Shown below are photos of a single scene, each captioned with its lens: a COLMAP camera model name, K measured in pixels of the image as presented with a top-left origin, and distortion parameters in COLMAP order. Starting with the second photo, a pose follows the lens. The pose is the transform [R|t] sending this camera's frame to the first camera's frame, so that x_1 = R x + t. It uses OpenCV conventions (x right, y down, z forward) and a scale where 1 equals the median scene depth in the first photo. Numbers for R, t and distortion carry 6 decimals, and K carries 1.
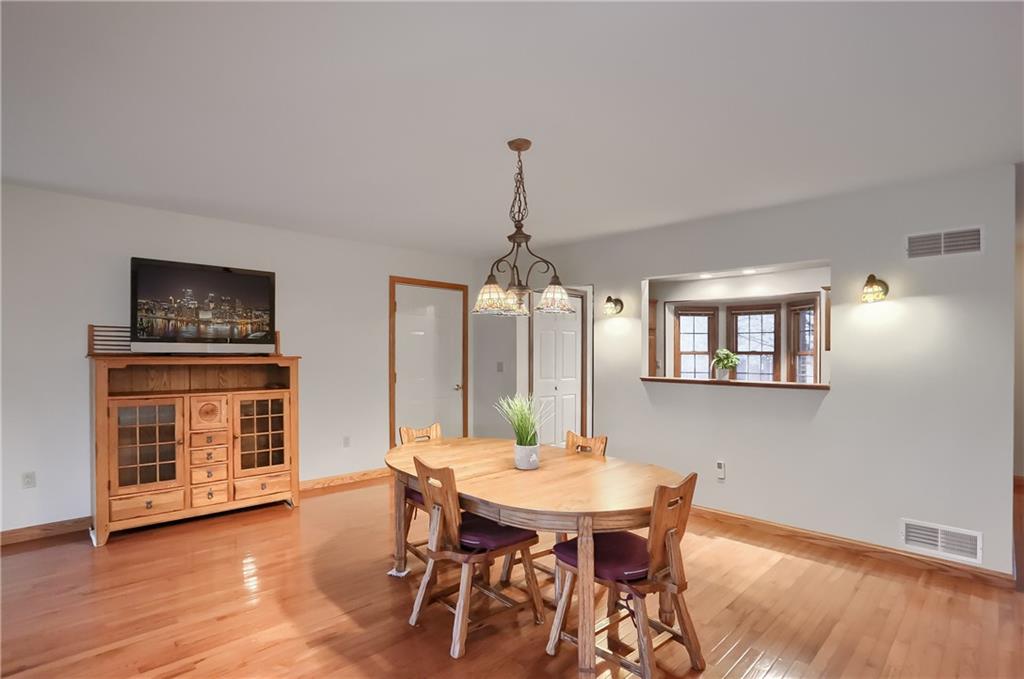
lens RADIAL K [[496.5, 0, 507.8], [0, 496.5, 352.8], [0, 0, 1]] dist [-0.060680, 0.028261]
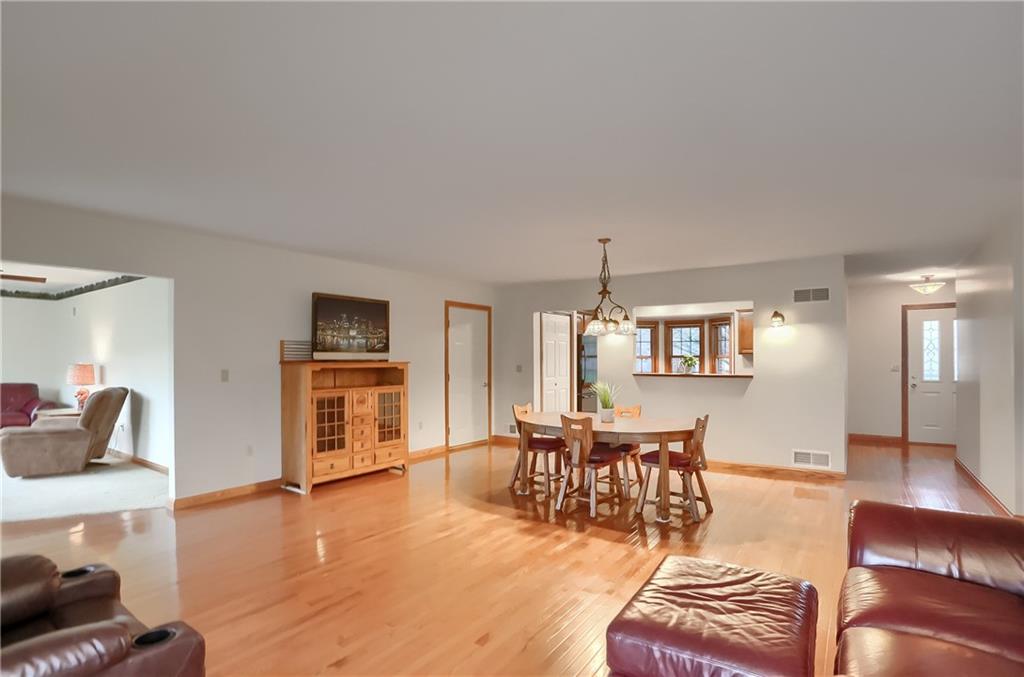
lens RADIAL K [[504.1, 0, 501.0], [0, 504.1, 357.1], [0, 0, 1]] dist [-0.063034, 0.028461]
pose [[0.983961, -0.008653, 0.178171, -0.471093], [0.008964, 0.999959, -0.000940, -0.002020], [-0.178156, 0.002522, 0.983999, -0.504479]]
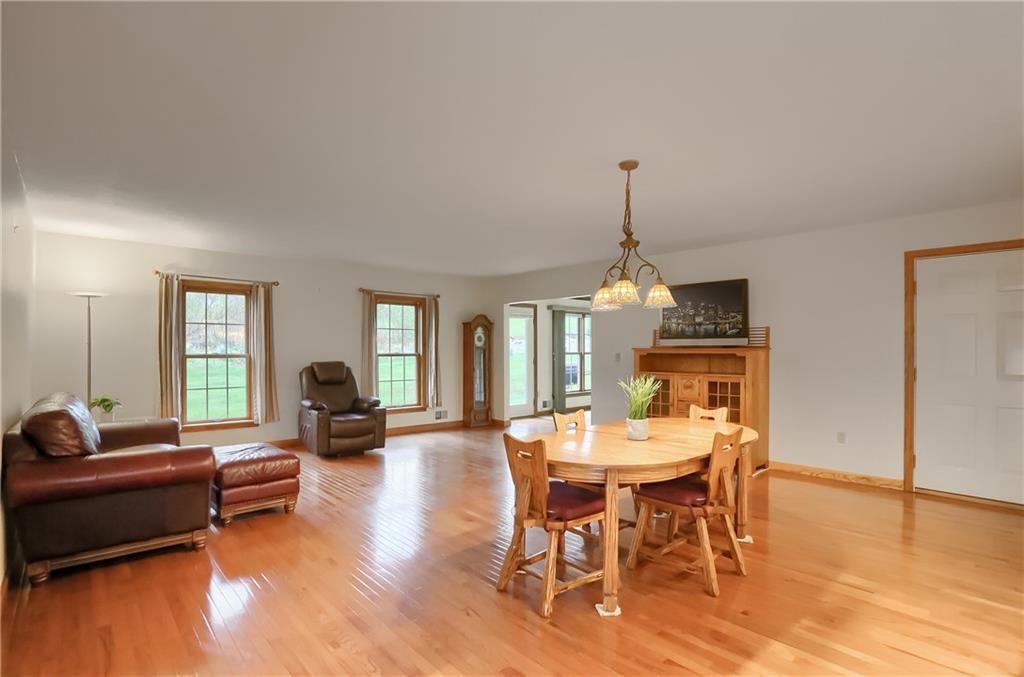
lens RADIAL K [[504.1, 0, 501.0], [0, 504.1, 357.1], [0, 0, 1]] dist [-0.063034, 0.028461]
pose [[-0.041049, 0.003859, -0.999150, 0.867242], [-0.005233, 0.999978, 0.004078, 0.030535], [0.999143, 0.005396, -0.041028, 0.499656]]
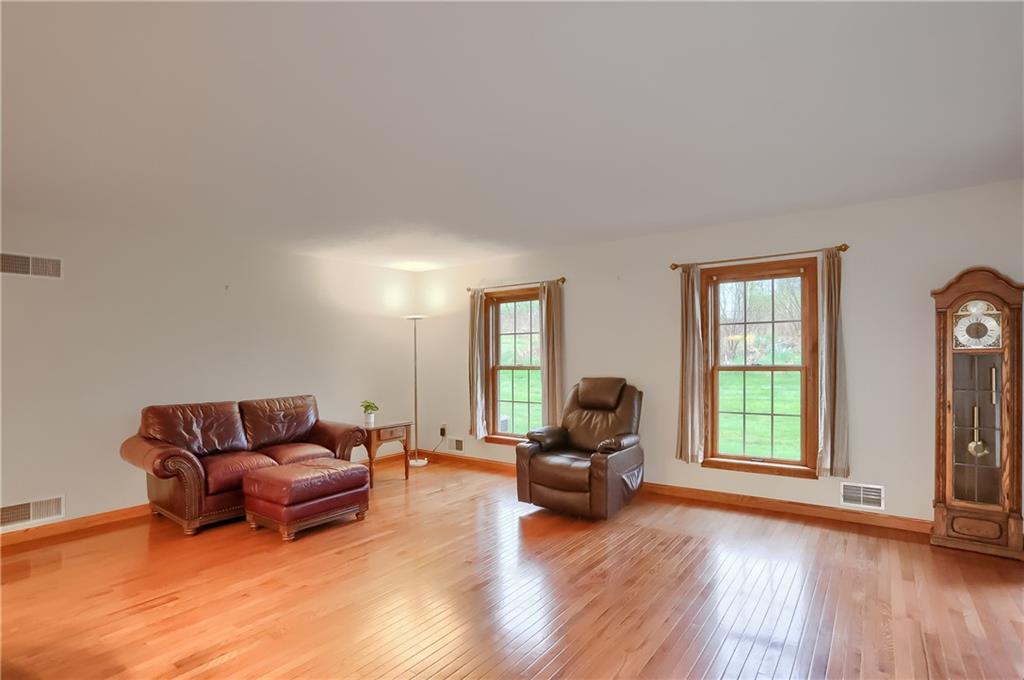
lens RADIAL K [[504.1, 0, 501.0], [0, 504.1, 358.6], [0, 0, 1]] dist [-0.063034, 0.028461]
pose [[-0.988394, 0.001399, -0.151908, -0.414691], [0.000911, 0.999994, 0.003278, 0.005620], [0.151911, 0.003101, -0.988389, 1.031406]]
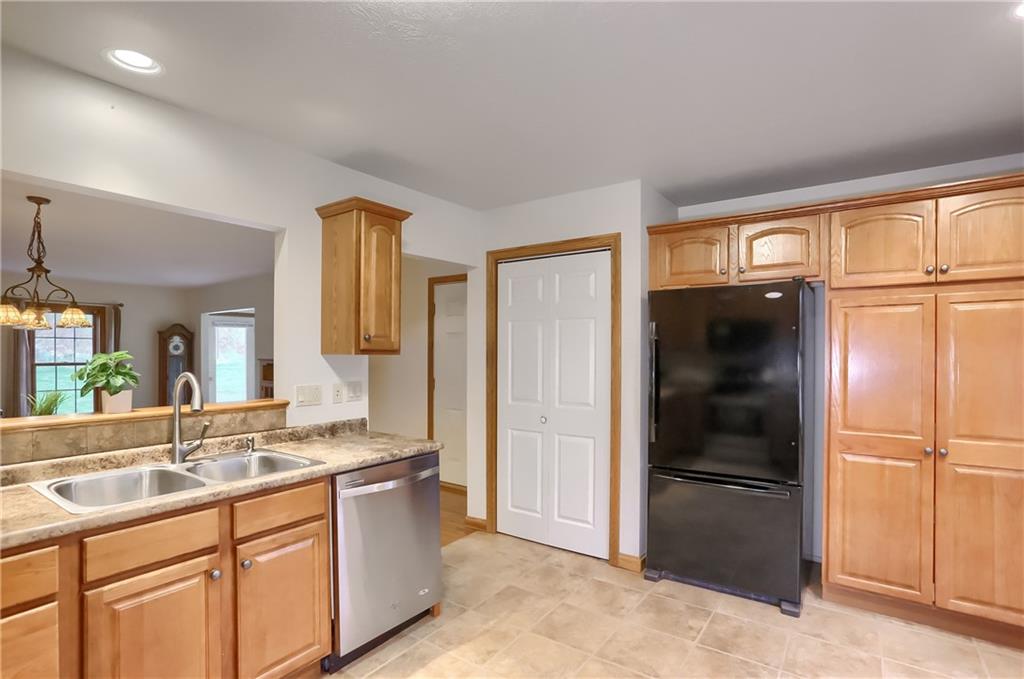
lens RADIAL K [[496.5, 0, 507.8], [0, 496.5, 352.8], [0, 0, 1]] dist [-0.060680, 0.028261]
pose [[0.185689, -0.010680, -0.982551, 1.054765], [-0.003690, 0.999926, -0.011566, 0.002253], [0.982602, 0.005773, 0.185635, 1.372952]]
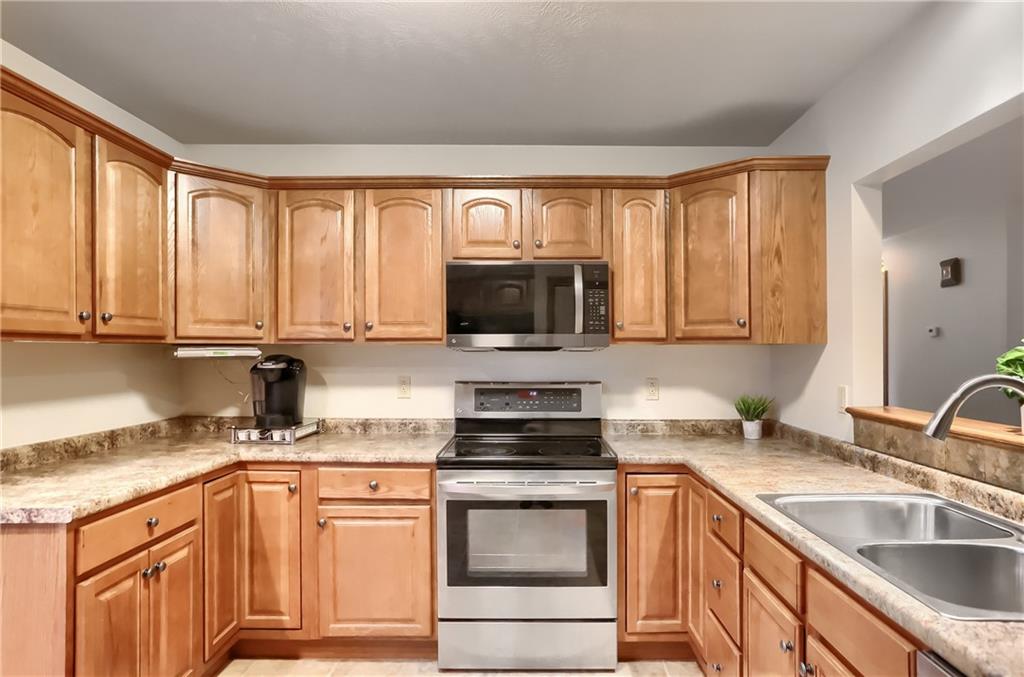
lens RADIAL K [[583.4, 0, 518.2], [0, 583.4, 347.0], [0, 0, 1]] dist [-0.061766, 0.056182]
pose [[-0.706409, -0.001918, 0.707801, 0.430361], [-0.002491, 0.999997, 0.000225, 0.001811], [-0.707800, -0.001604, -0.706412, 1.590637]]
